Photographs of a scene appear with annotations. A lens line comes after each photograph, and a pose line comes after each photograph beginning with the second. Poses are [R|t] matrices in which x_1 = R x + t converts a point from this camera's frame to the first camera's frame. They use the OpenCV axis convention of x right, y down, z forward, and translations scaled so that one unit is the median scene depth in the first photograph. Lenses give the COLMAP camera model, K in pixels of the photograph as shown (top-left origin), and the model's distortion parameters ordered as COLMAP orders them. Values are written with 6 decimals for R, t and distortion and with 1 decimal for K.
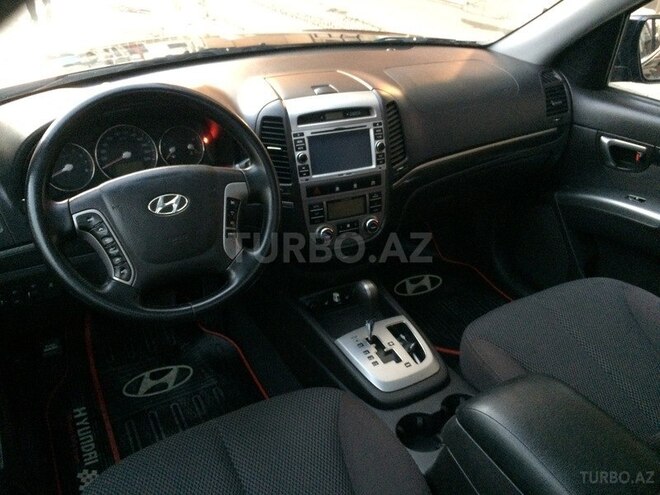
lens RADIAL K [[566.6, 0, 332.7], [0, 566.6, 245.1], [0, 0, 1]] dist [0.038961, -0.022813]
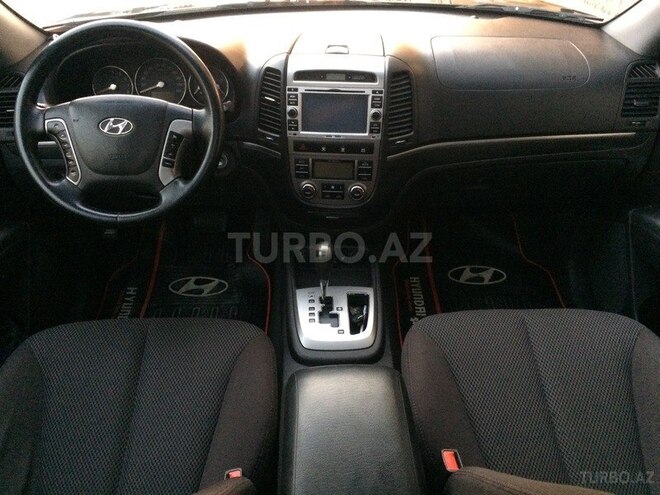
lens RADIAL K [[566.6, 0, 334.2], [0, 566.6, 247.4], [0, 0, 1]] dist [0.038961, -0.022813]
pose [[0.885501, 0.258680, -0.385971, 0.465478], [-0.228767, 0.965754, 0.122412, -0.056721], [0.404418, -0.020098, 0.914353, 0.064720]]
